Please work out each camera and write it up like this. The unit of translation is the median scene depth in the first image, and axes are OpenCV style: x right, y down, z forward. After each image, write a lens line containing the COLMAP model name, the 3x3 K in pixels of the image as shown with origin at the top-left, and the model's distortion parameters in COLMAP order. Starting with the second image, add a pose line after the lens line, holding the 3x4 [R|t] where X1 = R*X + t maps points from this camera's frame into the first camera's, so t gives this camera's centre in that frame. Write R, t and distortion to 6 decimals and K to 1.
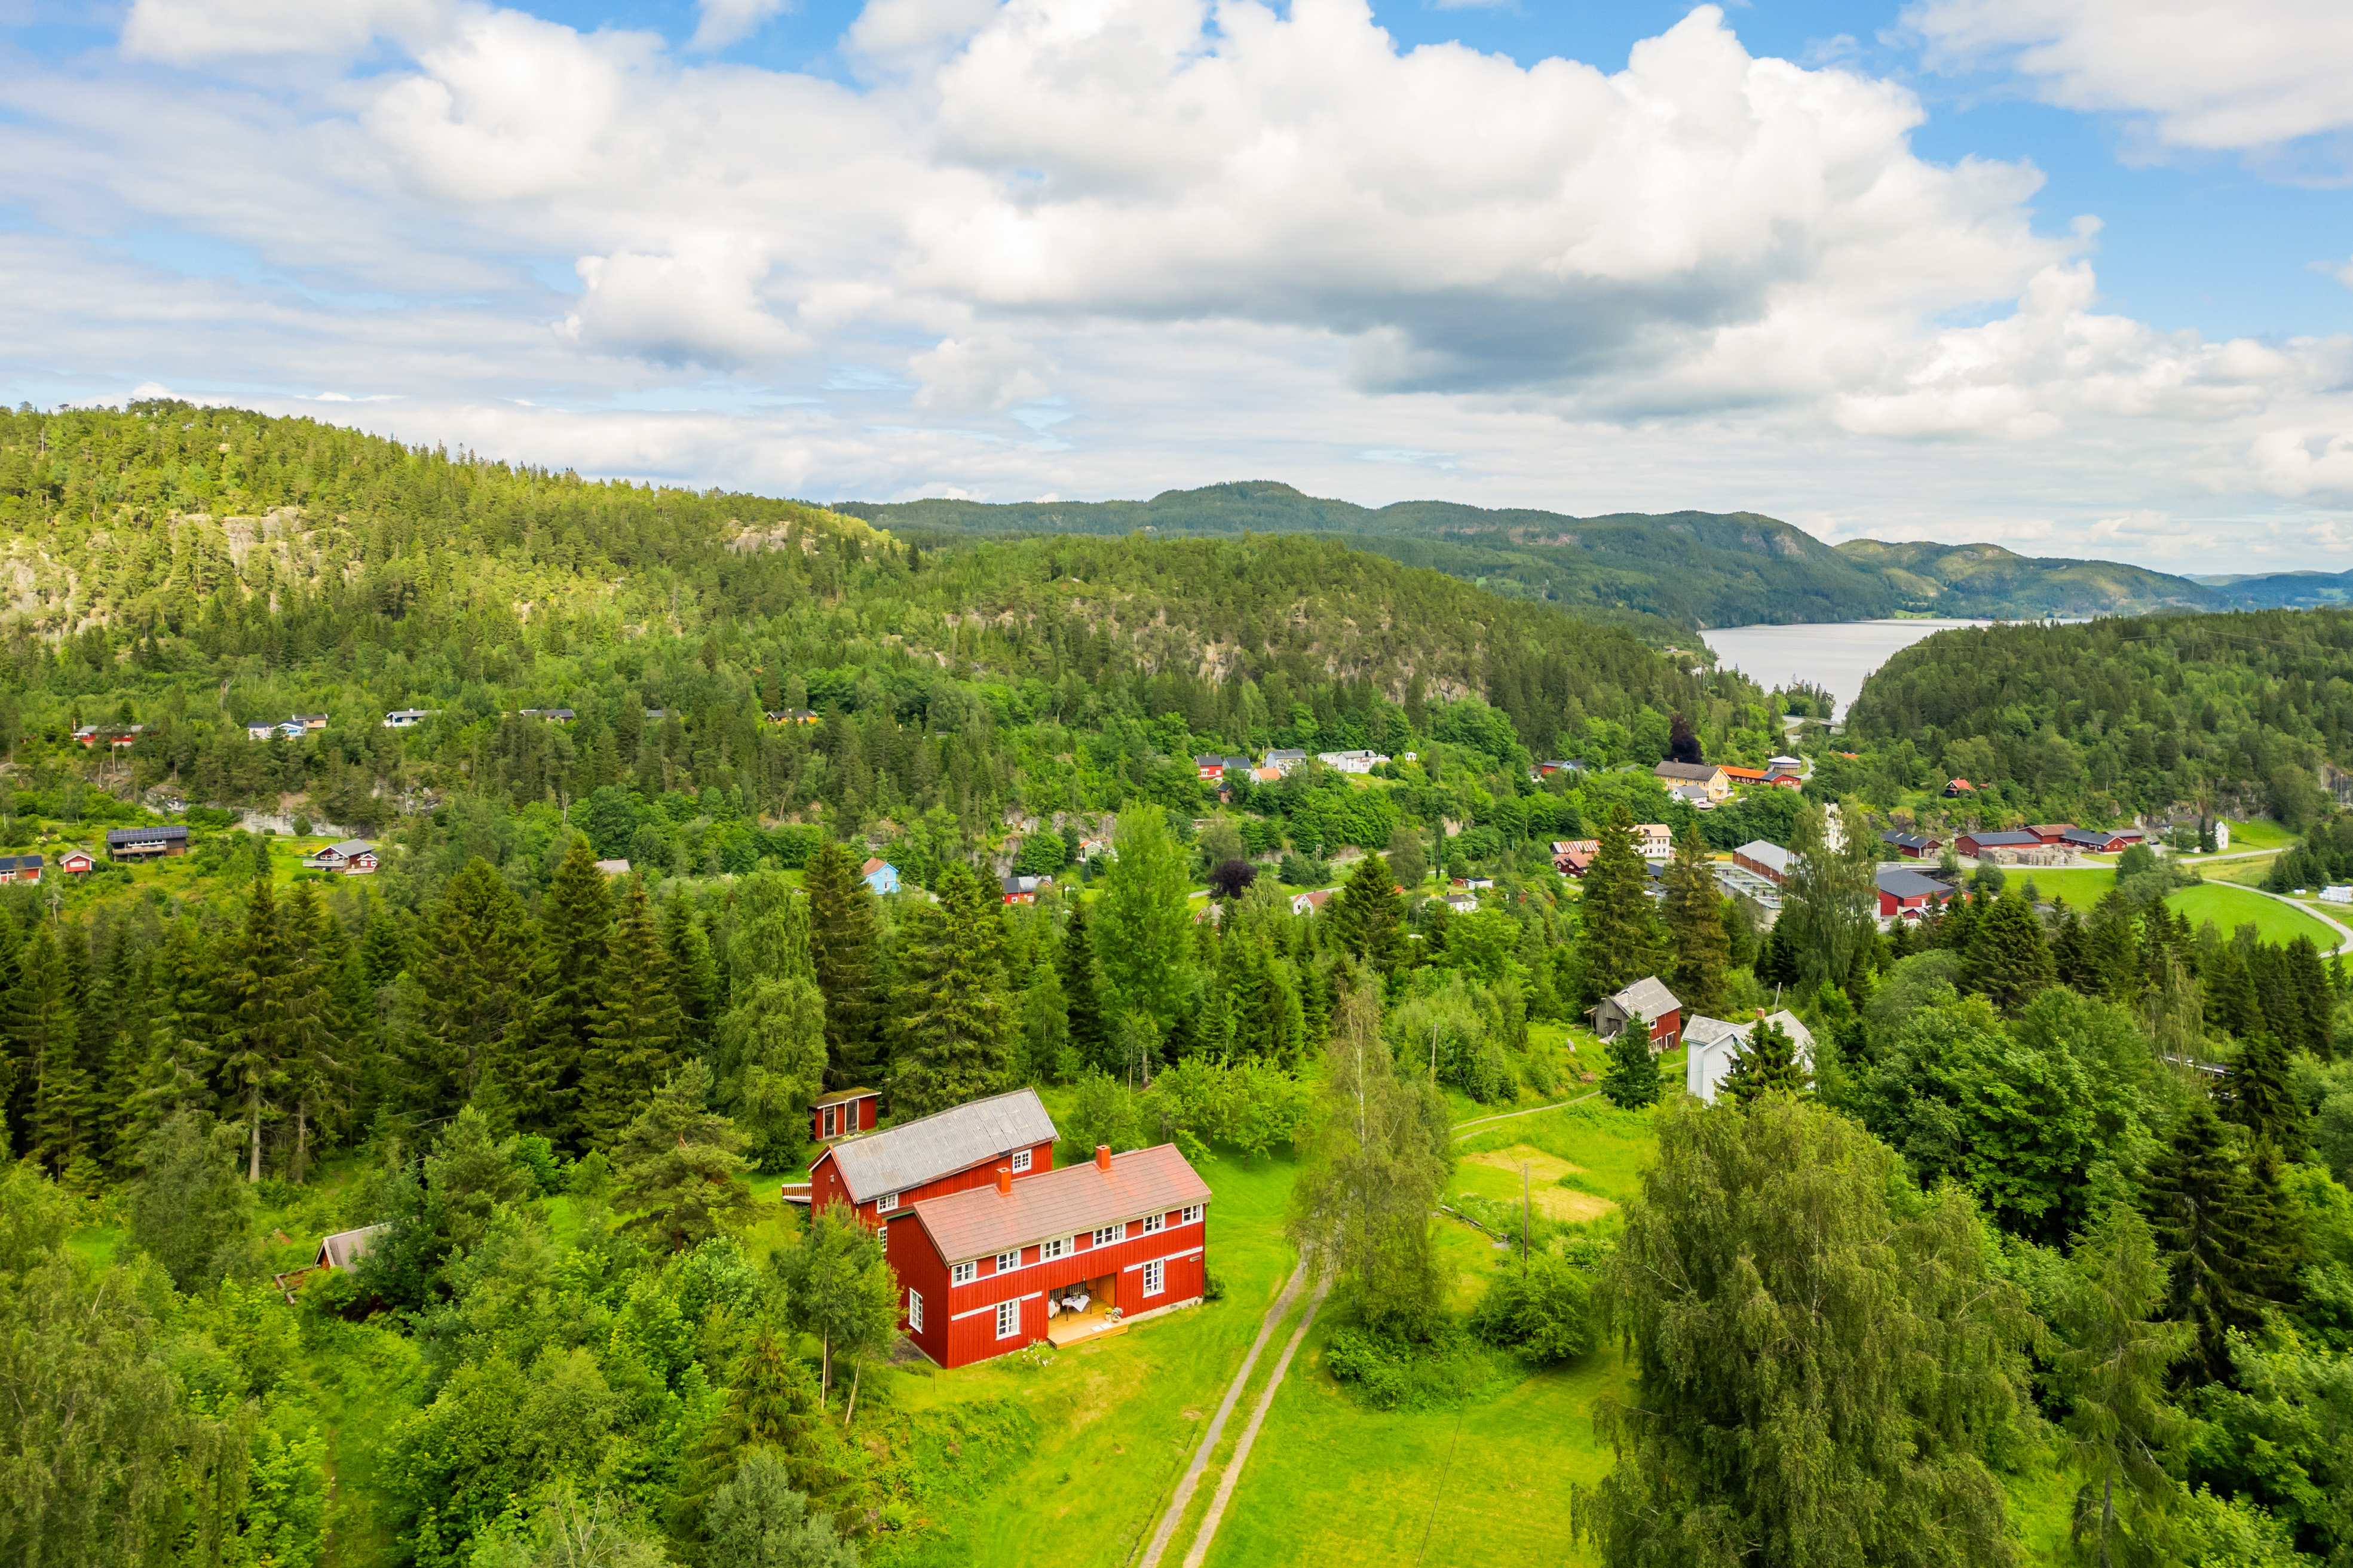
lens RADIAL K [[1668.9, 0, 1166.2], [0, 1668.9, 626.7], [0, 0, 1]] dist [0.069912, -0.067033]
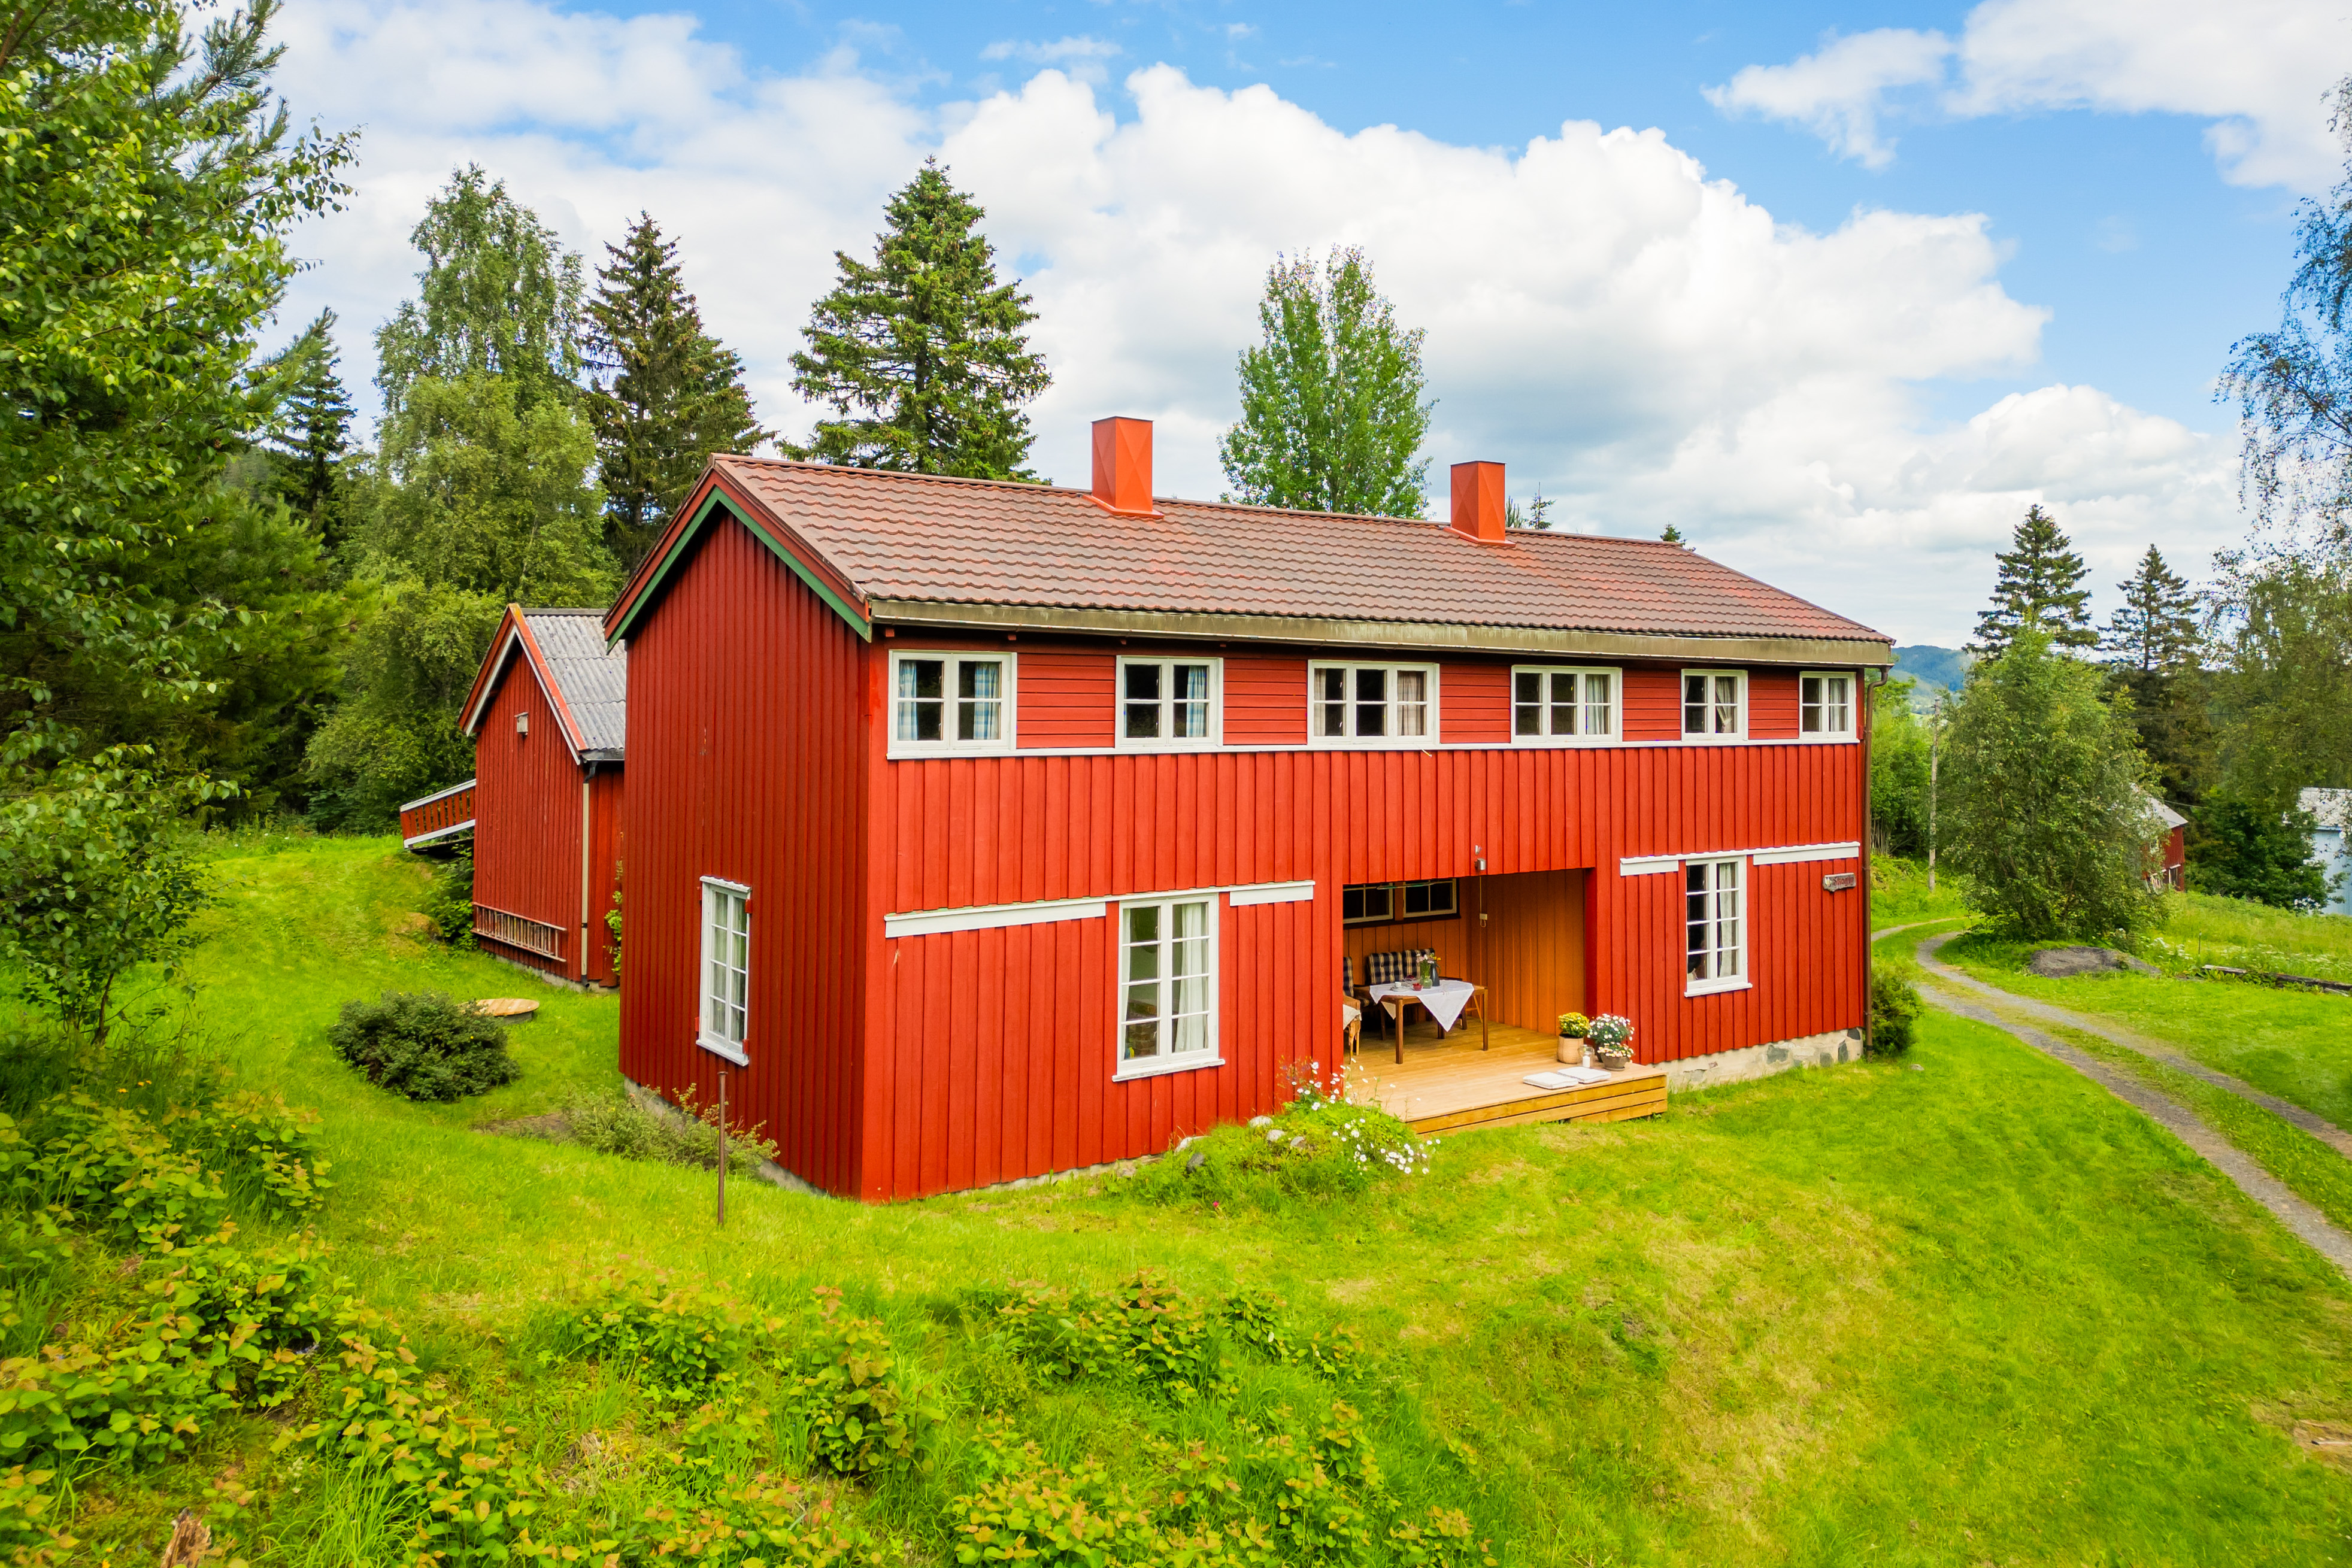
lens RADIAL K [[1668.3, 0, 1165.7], [0, 1668.3, 626.8], [0, 0, 1]] dist [0.069912, -0.067033]
pose [[0.999992, -0.001071, 0.003823, -0.060558], [0.001325, 0.997745, -0.067102, 0.243710], [-0.003742, 0.067106, 0.997739, 0.508453]]
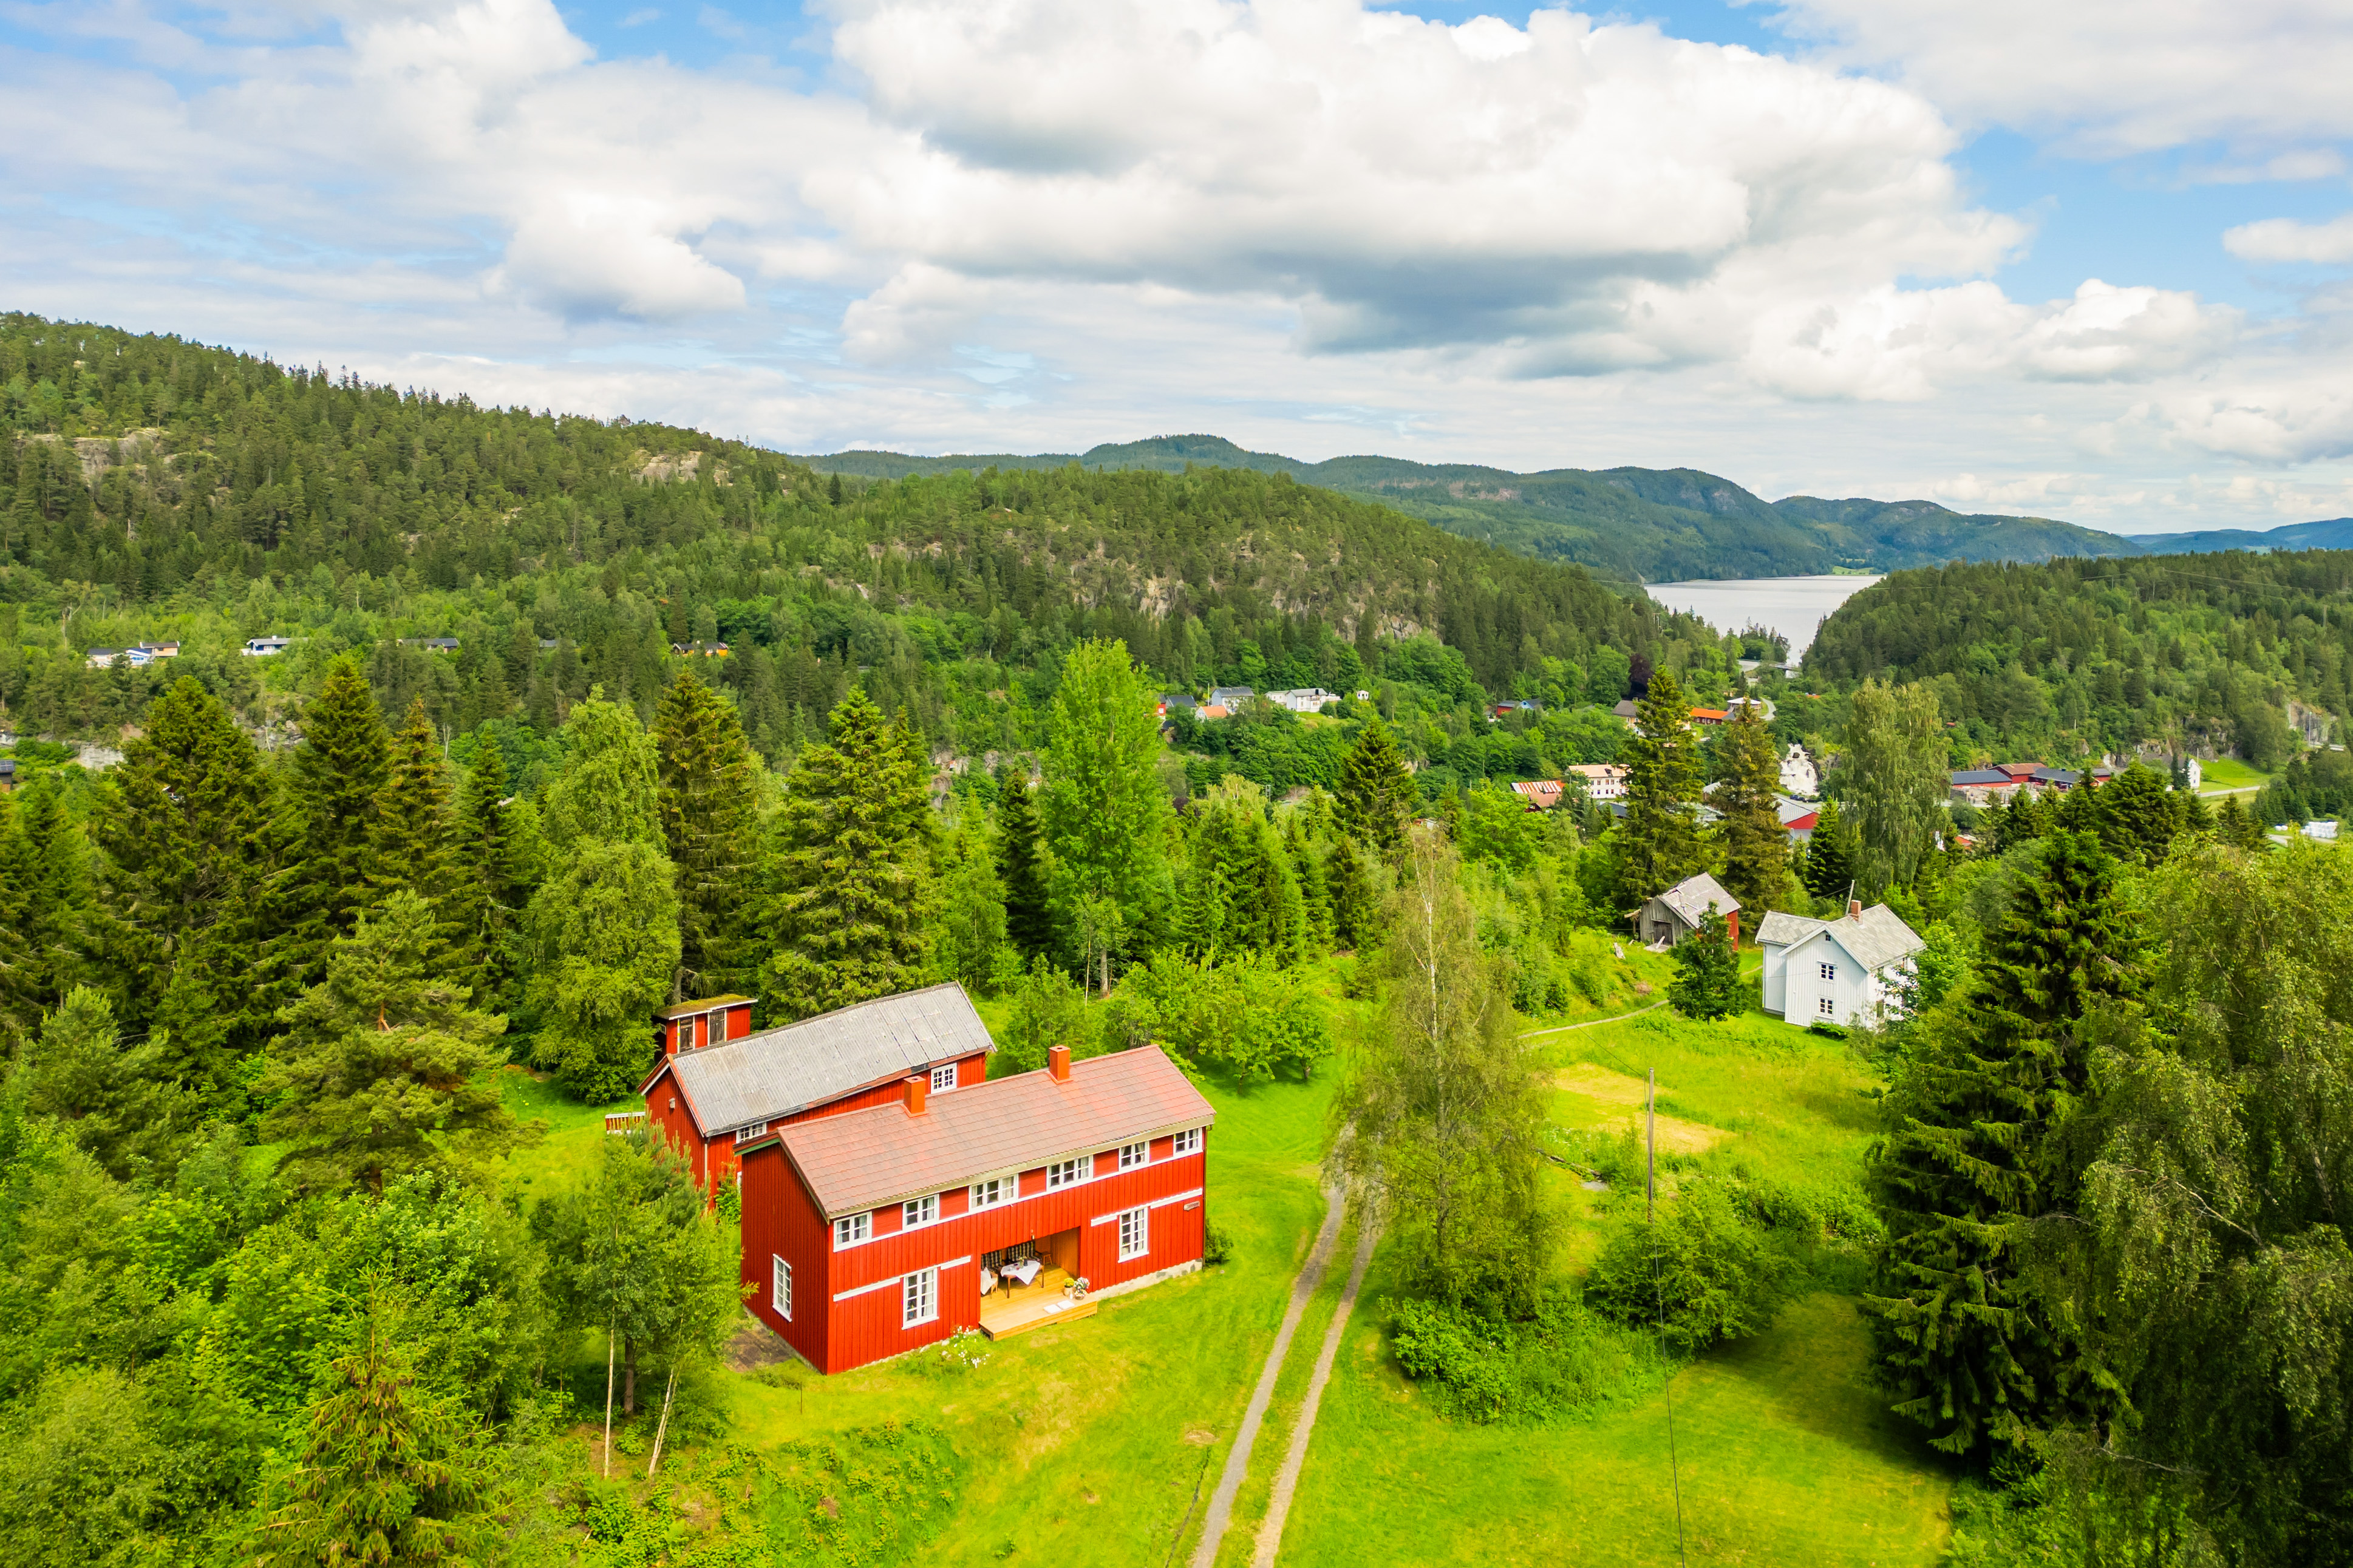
lens RADIAL K [[1668.9, 0, 1166.2], [0, 1668.9, 626.7], [0, 0, 1]] dist [0.069912, -0.067033]
pose [[0.999163, -0.000551, 0.040904, -0.014940], [-0.000140, 0.999858, 0.016880, 0.084940], [-0.040907, -0.016872, 0.999020, 0.211701]]
